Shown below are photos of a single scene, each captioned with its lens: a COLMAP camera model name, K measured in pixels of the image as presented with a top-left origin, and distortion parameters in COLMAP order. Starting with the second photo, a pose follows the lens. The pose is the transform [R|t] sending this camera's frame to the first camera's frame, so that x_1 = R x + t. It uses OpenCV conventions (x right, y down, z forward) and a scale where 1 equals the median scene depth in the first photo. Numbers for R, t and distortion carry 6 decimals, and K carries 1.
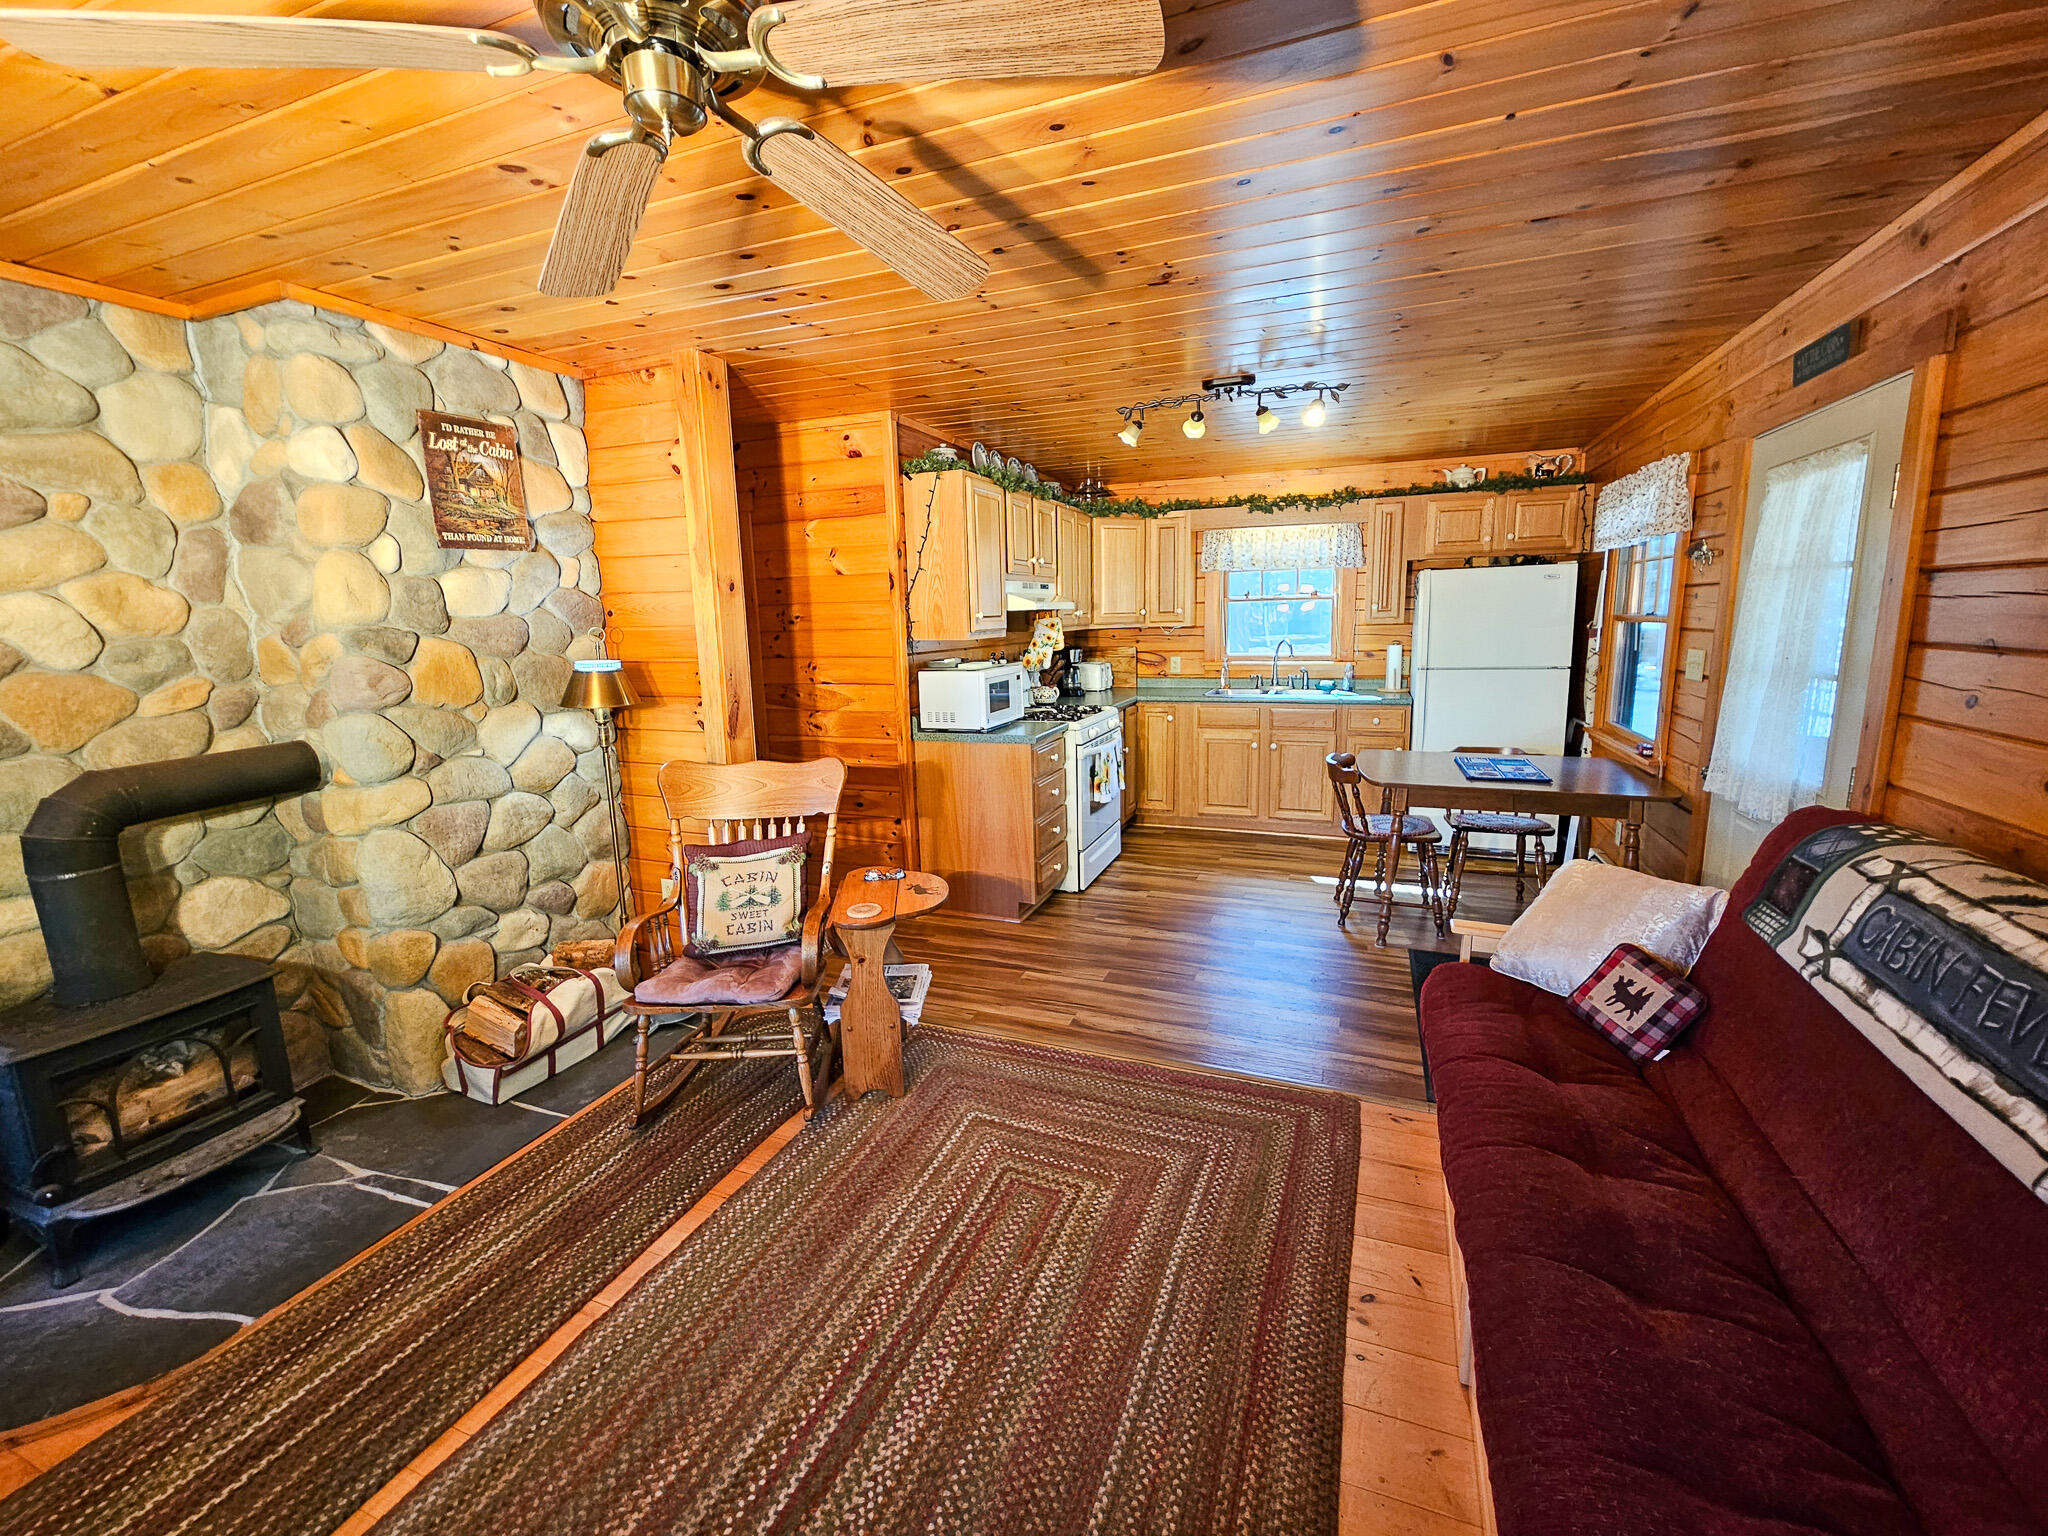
lens RADIAL K [[839.8, 0, 1027.8], [0, 839.8, 755.9], [0, 0, 1]] dist [-0.001139, -0.000179]
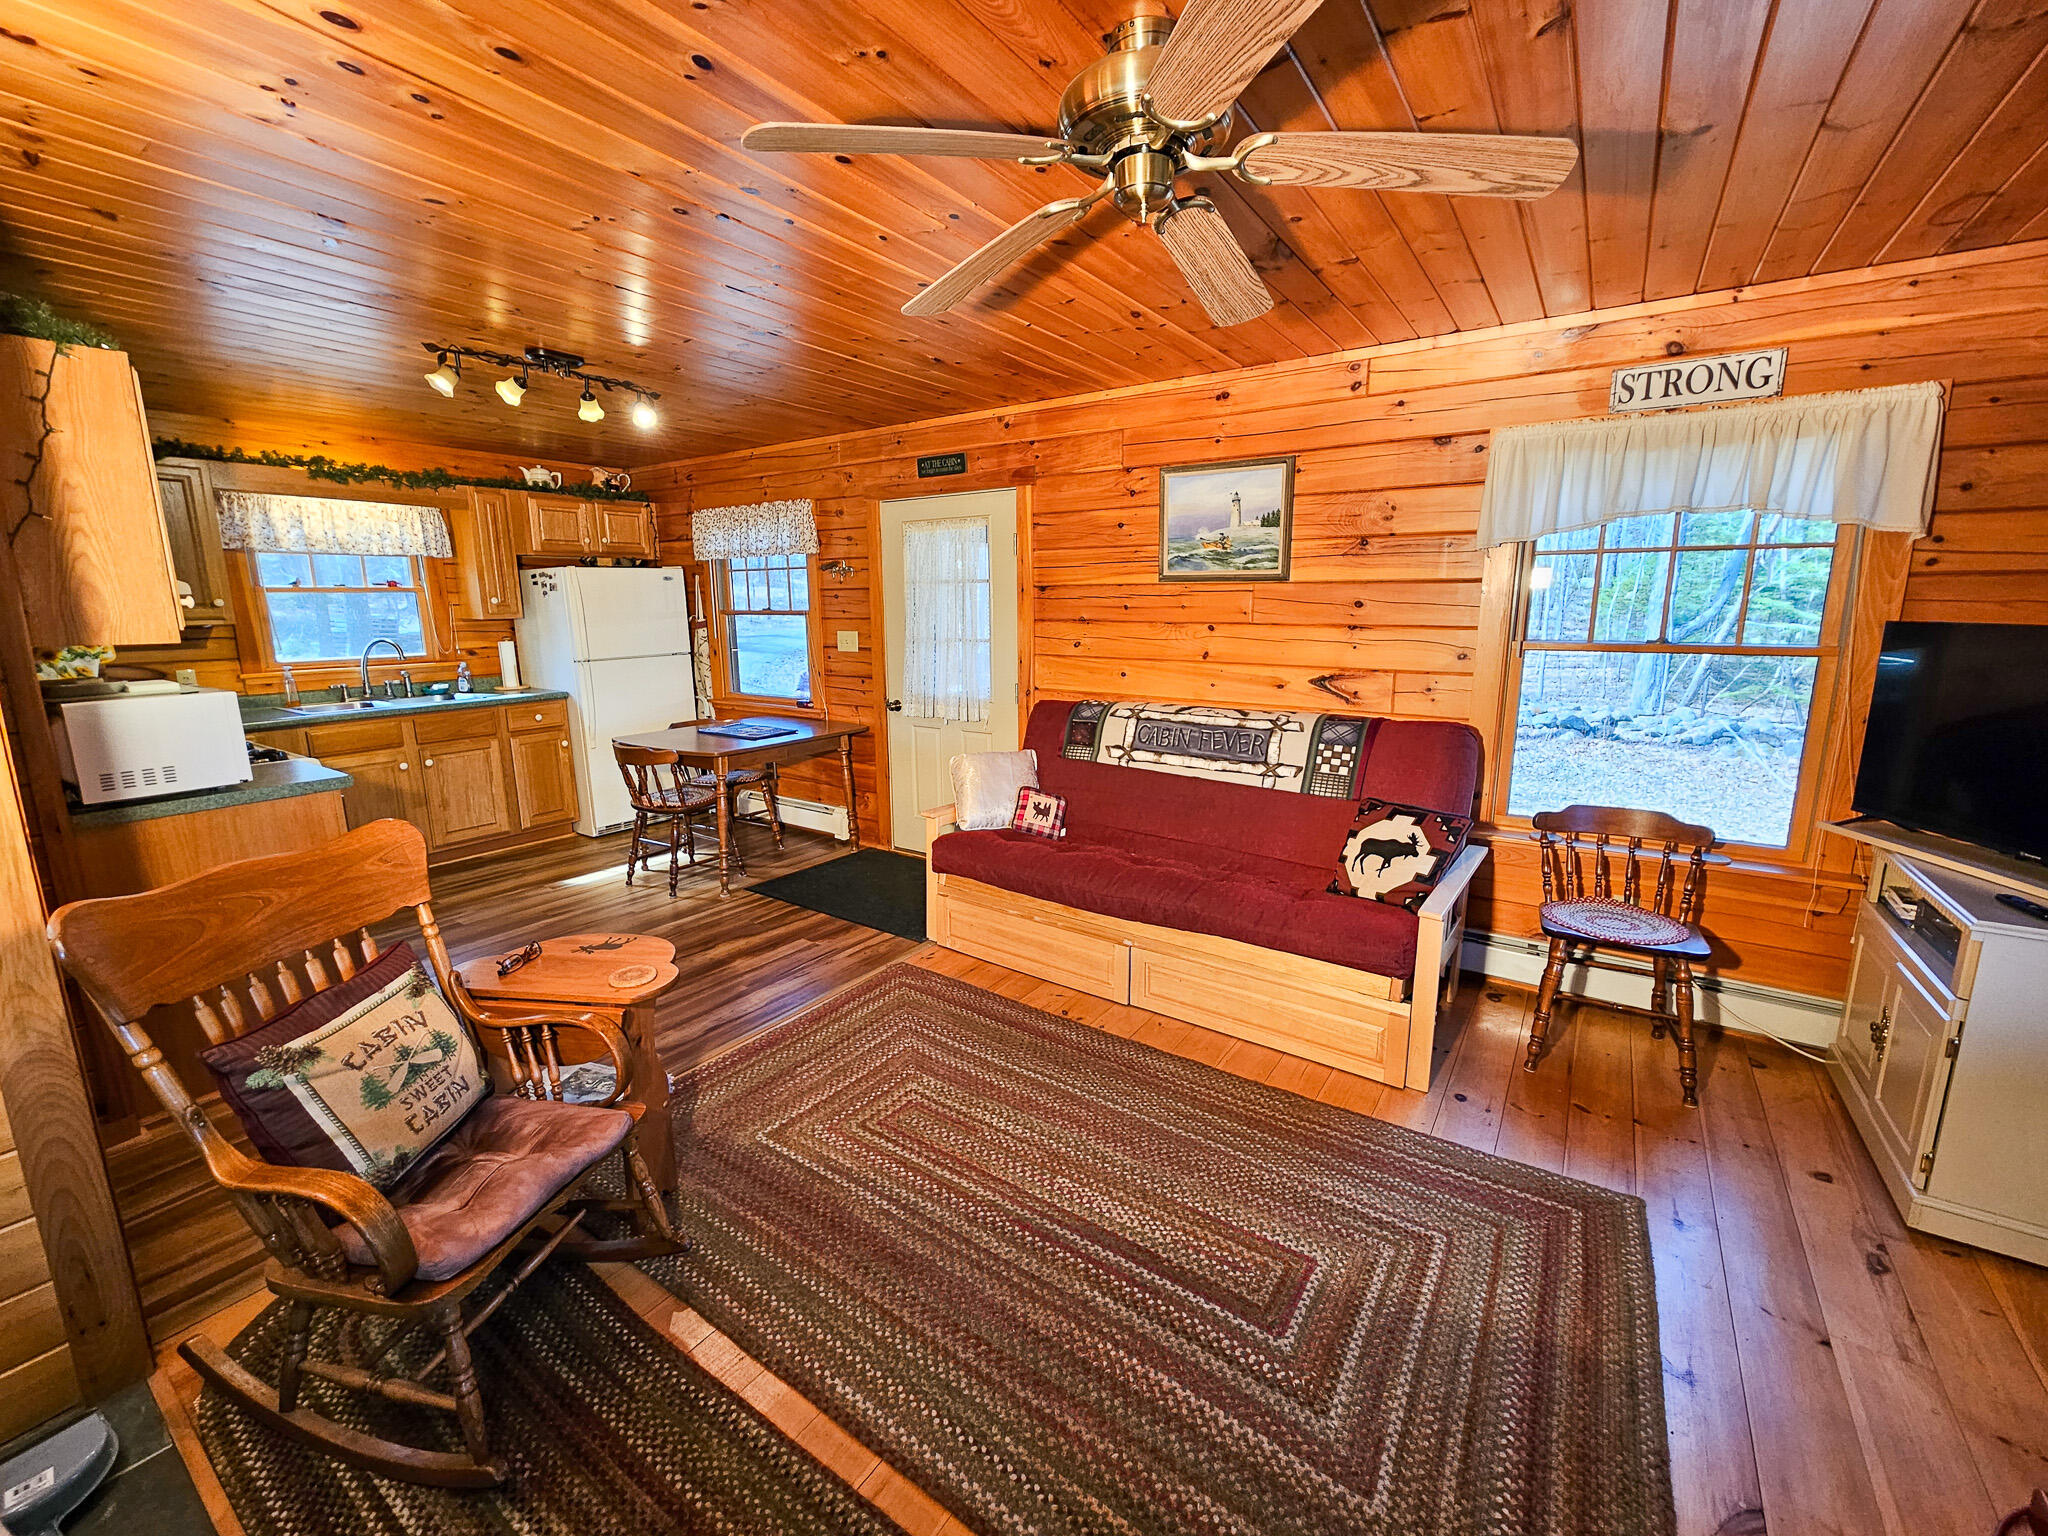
lens RADIAL K [[839.8, 0, 1027.2], [0, 839.8, 756.2], [0, 0, 1]] dist [-0.001139, -0.000179]
pose [[0.227282, -0.158905, 0.960777, -0.510408], [0.163050, 0.978879, 0.123328, -0.031628], [-0.960082, 0.128624, 0.248391, 0.266610]]
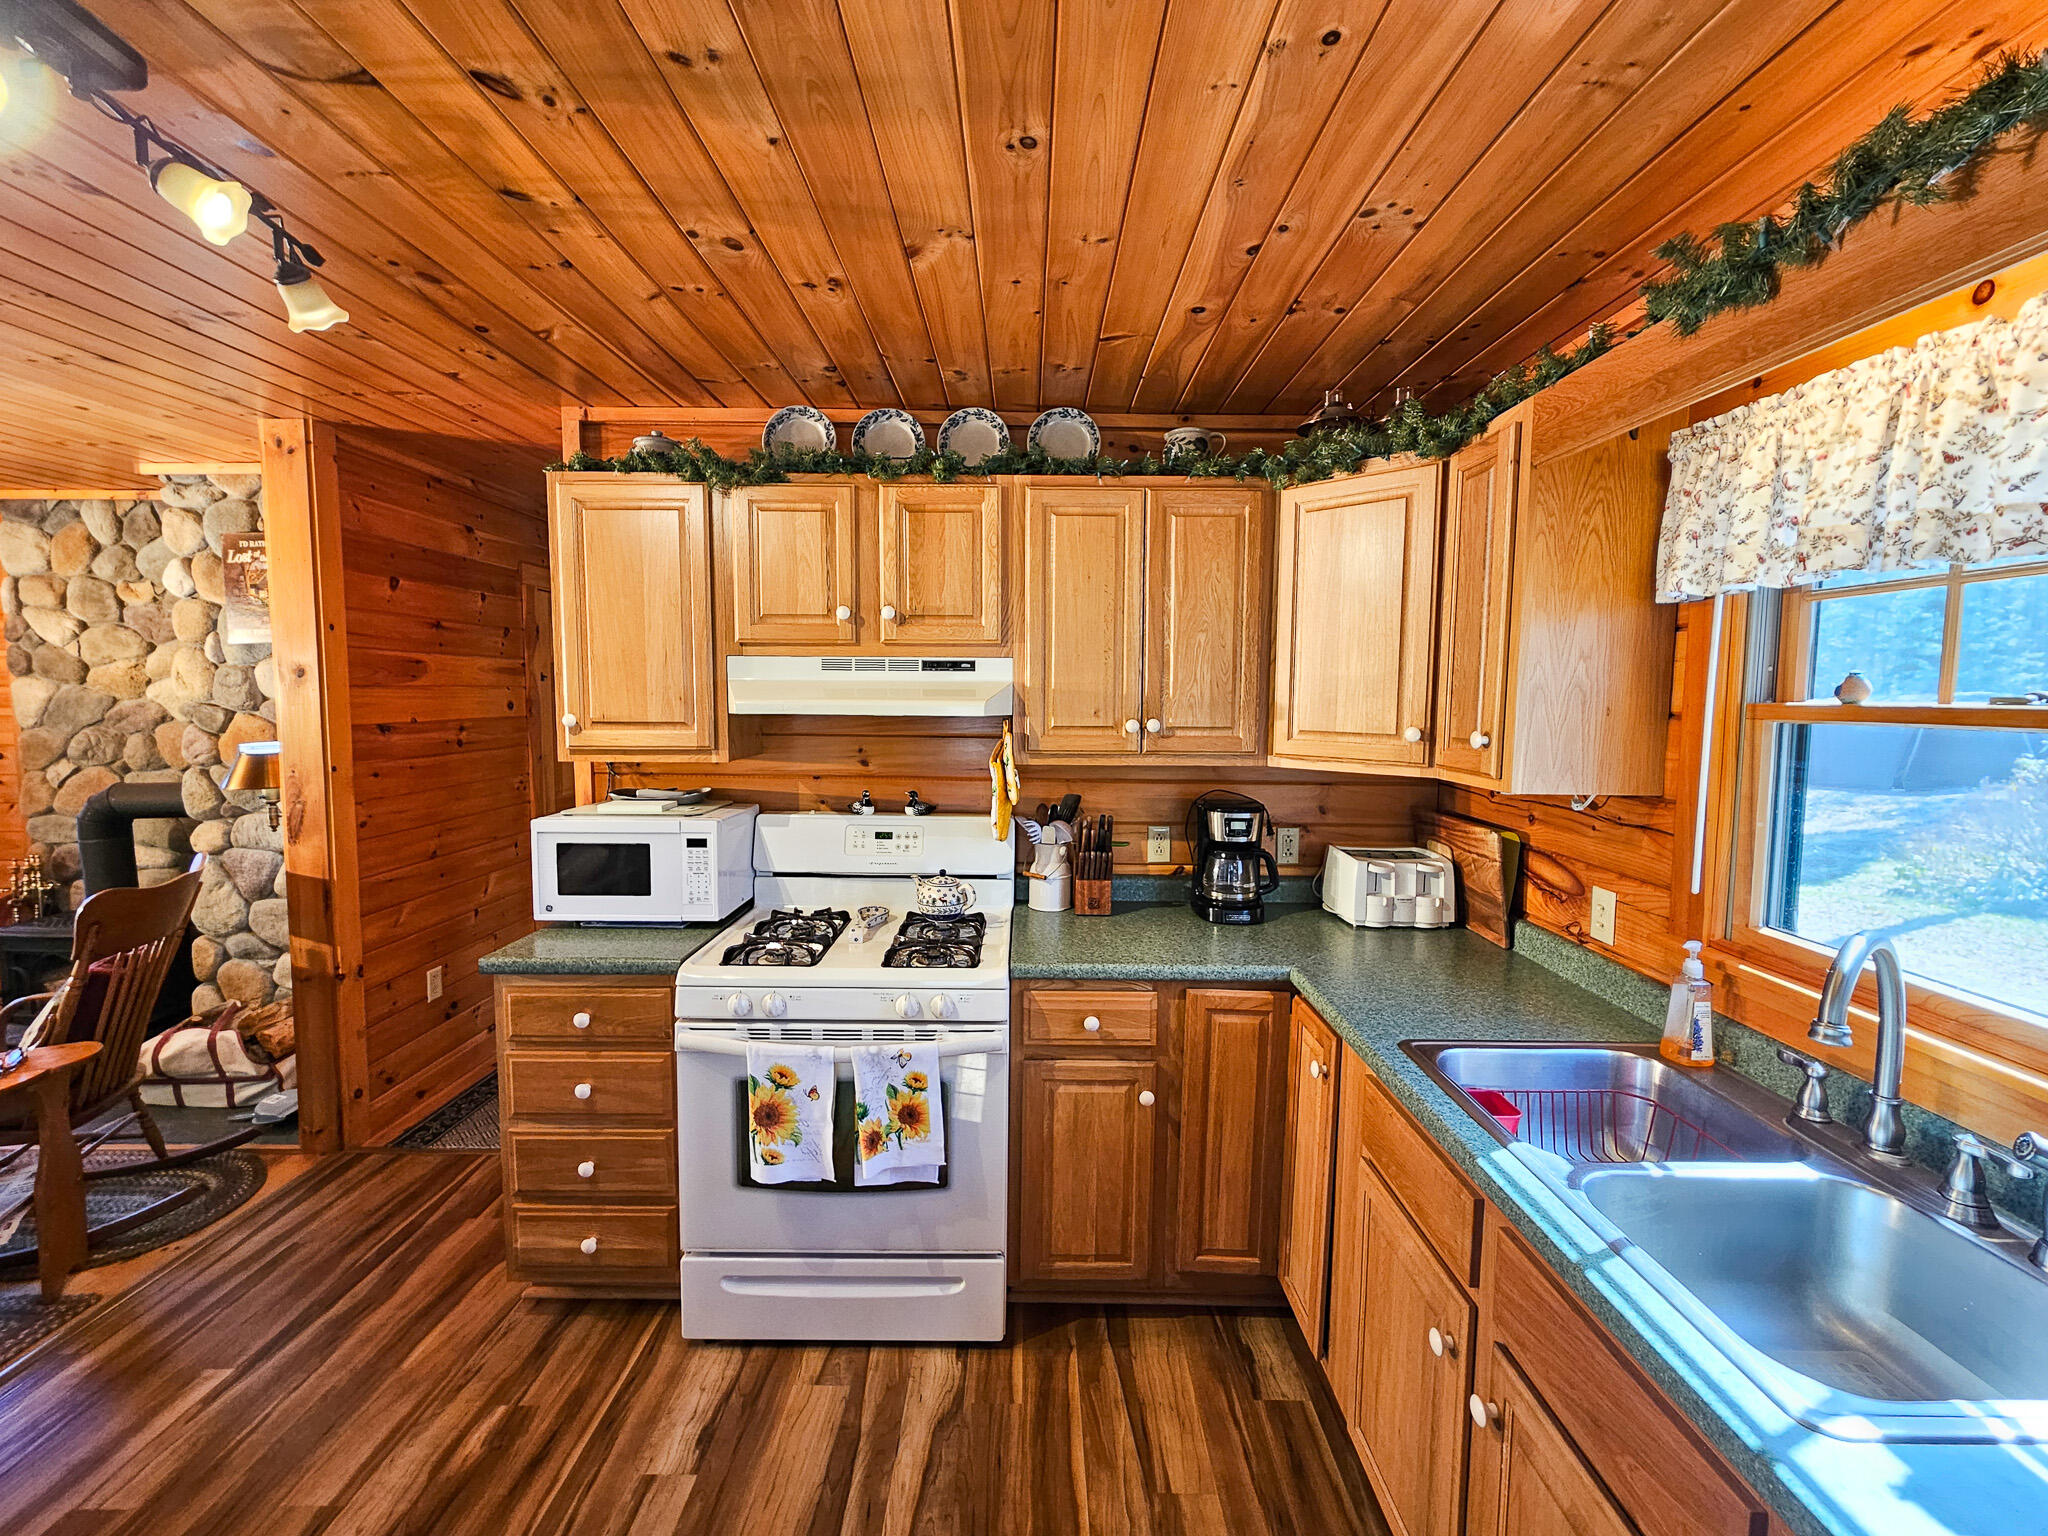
lens RADIAL K [[839.8, 0, 1031.9], [0, 839.8, 755.8], [0, 0, 1]] dist [-0.001139, -0.000179]
pose [[0.367050, 0.098440, -0.924978, 0.565013], [-0.172740, 0.984302, 0.036207, -0.211960], [0.914021, 0.146491, 0.378293, 1.044660]]
